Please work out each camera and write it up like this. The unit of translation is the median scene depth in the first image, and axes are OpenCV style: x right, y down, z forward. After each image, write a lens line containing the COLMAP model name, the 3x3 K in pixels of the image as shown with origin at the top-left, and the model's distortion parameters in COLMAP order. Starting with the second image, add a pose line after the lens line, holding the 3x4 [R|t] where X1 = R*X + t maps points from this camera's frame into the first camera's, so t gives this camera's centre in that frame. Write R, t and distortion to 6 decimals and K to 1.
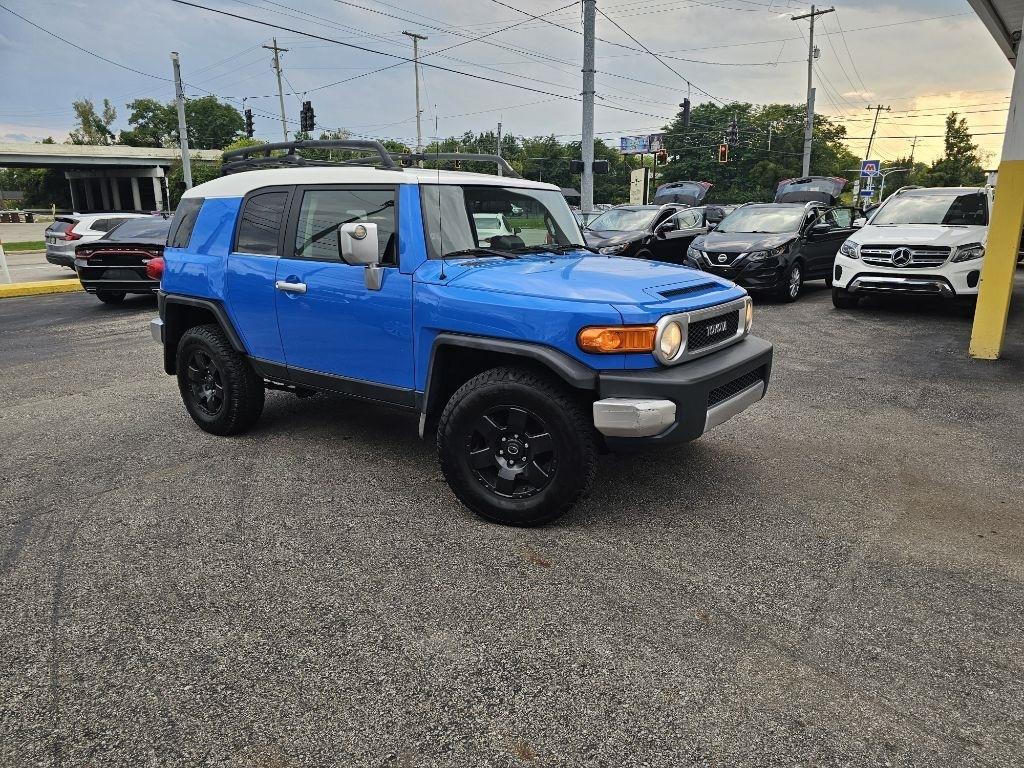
lens RADIAL K [[683.3, 0, 525.7], [0, 683.3, 381.6], [0, 0, 1]] dist [0.045835, -0.027641]
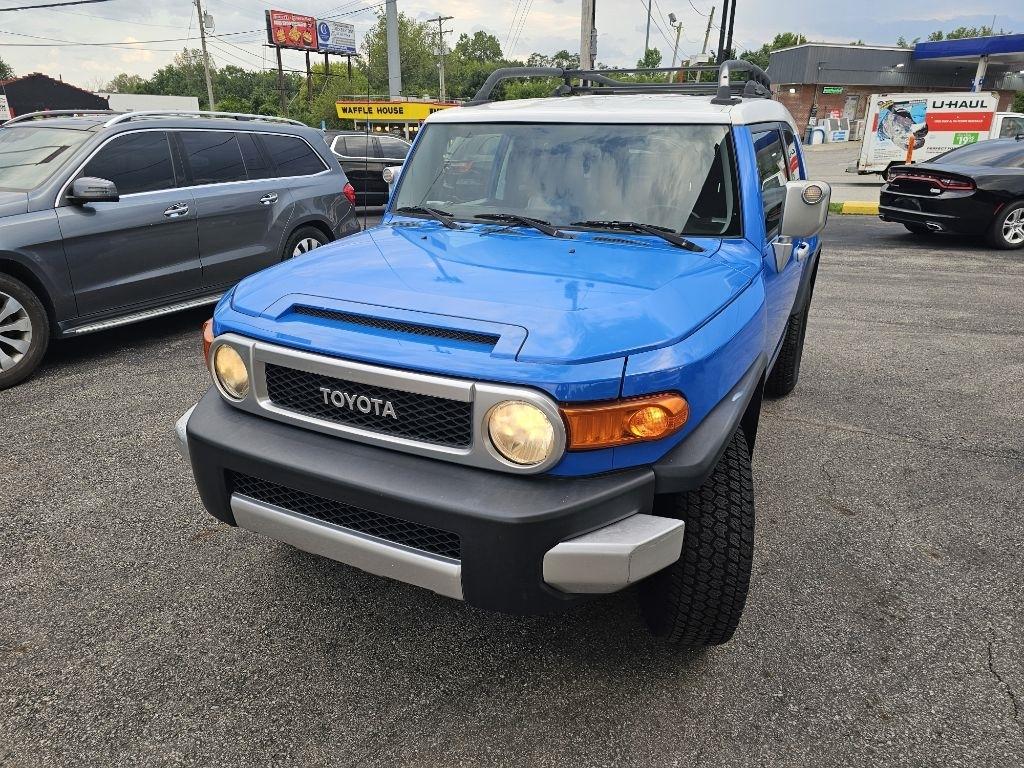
lens RADIAL K [[683.3, 0, 513.7], [0, 683.3, 381.7], [0, 0, 1]] dist [0.045835, -0.027641]
pose [[0.193848, 0.346801, -0.917688, 0.286318], [-0.236781, 0.924316, 0.299289, -0.102390], [0.952028, 0.159275, 0.261293, 0.351426]]
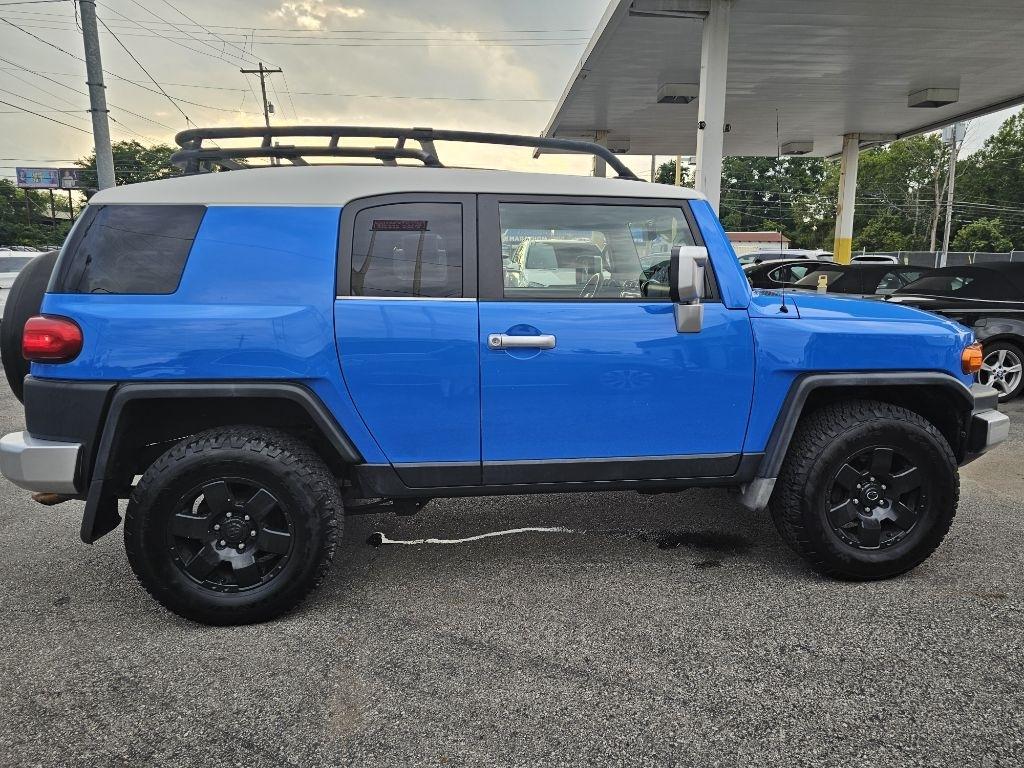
lens RADIAL K [[683.3, 0, 527.8], [0, 683.3, 379.2], [0, 0, 1]] dist [0.045835, -0.027641]
pose [[0.724047, -0.111385, 0.680698, -0.334465], [0.159121, 0.987229, -0.007710, -0.040333], [-0.671146, 0.113896, 0.732524, 0.216121]]
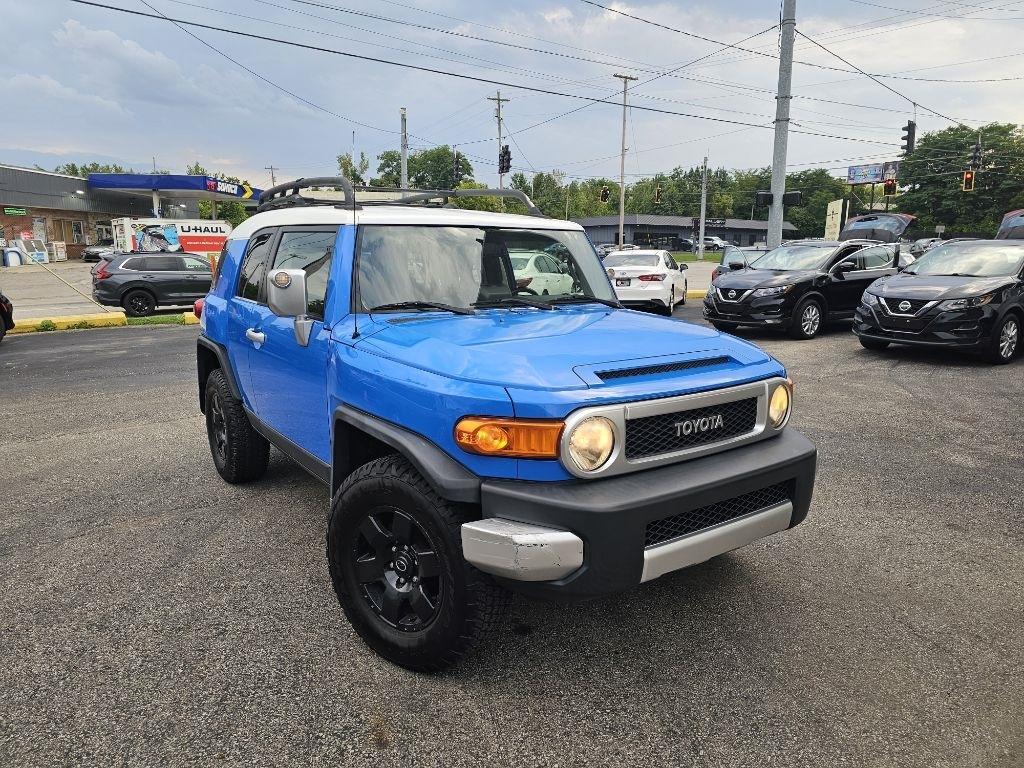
lens RADIAL K [[681.6, 0, 514.0], [0, 681.6, 374.1], [0, 0, 1]] dist [0.043535, -0.023480]
pose [[0.952436, 0.057992, -0.299169, 0.109745], [-0.075332, 0.996062, -0.046748, -0.029672], [0.295280, 0.067061, 0.953054, 0.099916]]
